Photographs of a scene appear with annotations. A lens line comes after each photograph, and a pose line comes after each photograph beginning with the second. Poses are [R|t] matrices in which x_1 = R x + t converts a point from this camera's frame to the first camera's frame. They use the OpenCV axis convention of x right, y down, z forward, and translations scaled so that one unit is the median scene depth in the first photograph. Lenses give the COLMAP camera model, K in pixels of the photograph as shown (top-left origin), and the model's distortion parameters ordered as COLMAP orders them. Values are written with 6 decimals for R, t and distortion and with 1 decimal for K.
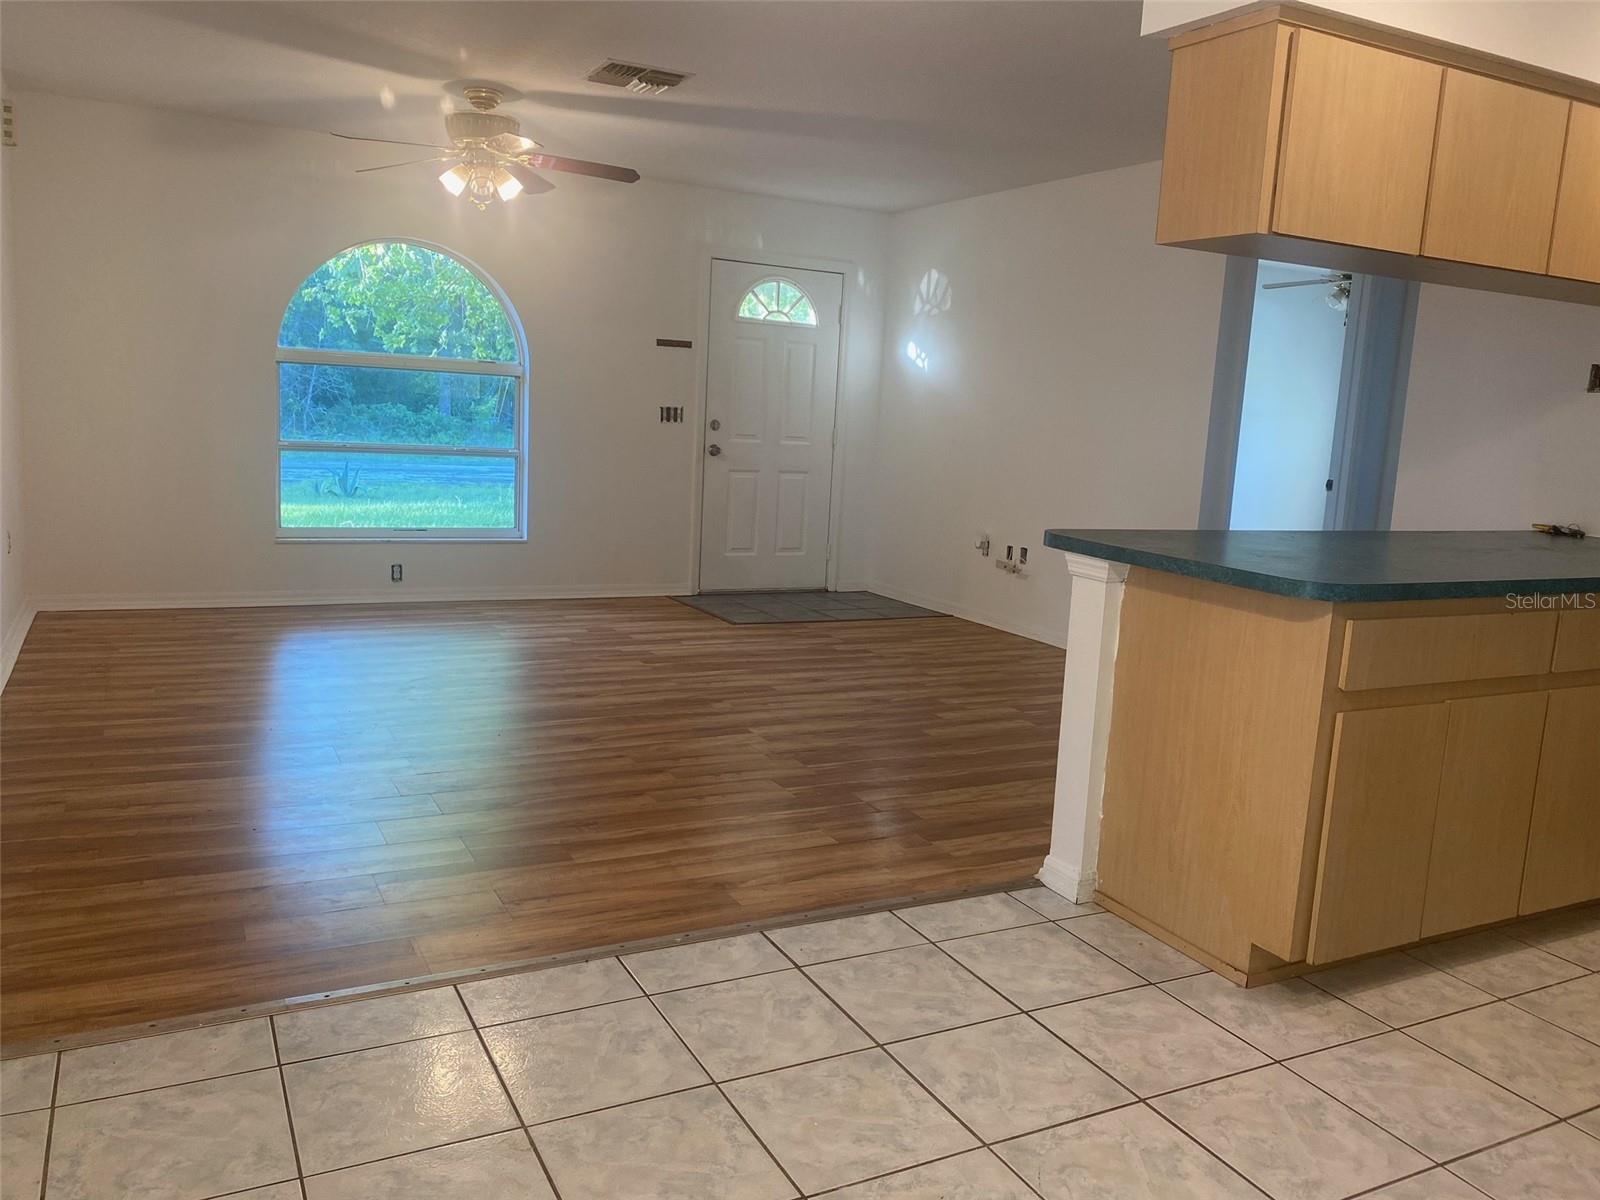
lens RADIAL K [[1233.9, 0, 799.8], [0, 1233.9, 598.6], [0, 0, 1]] dist [0.000444, -0.001099]
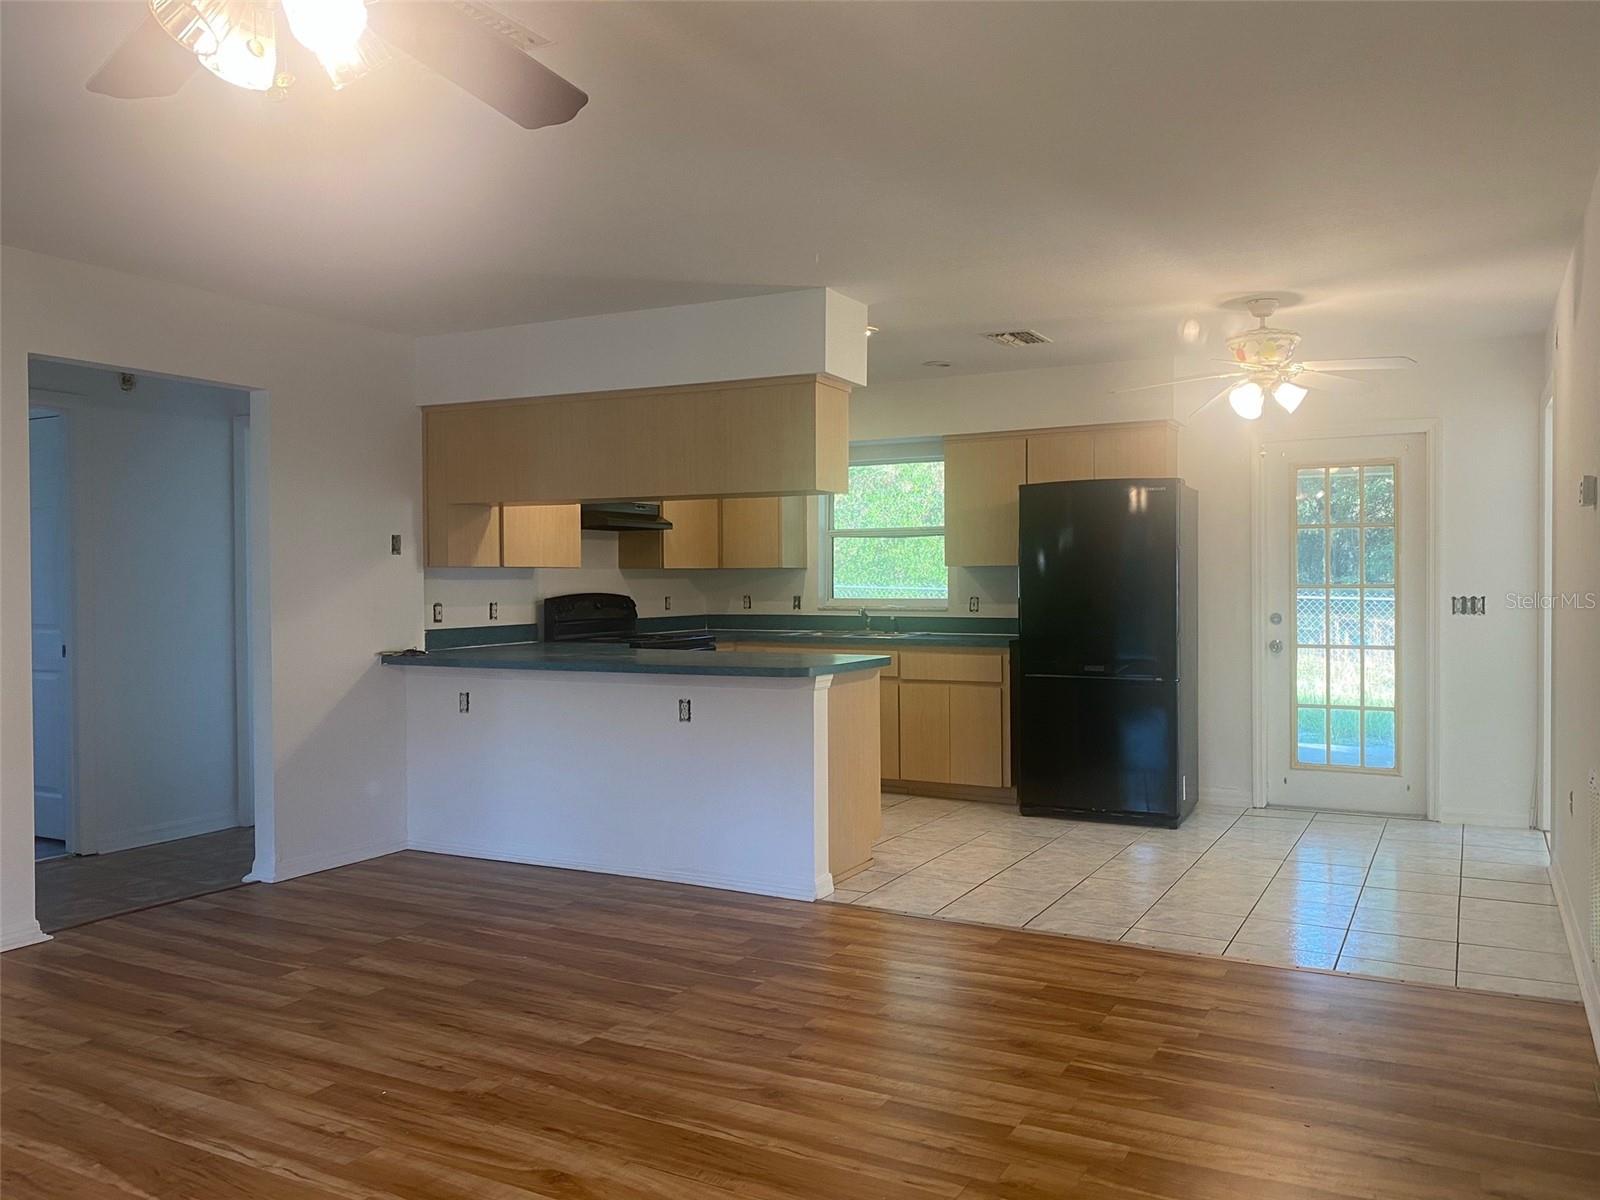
lens RADIAL K [[1233.9, 0, 801.1], [0, 1233.9, 597.7], [0, 0, 1]] dist [0.000444, -0.001099]
pose [[-0.564762, -0.055064, 0.823415, -0.791259], [0.118461, 0.982029, 0.146920, -0.275407], [-0.816708, 0.180518, -0.548089, 1.412103]]
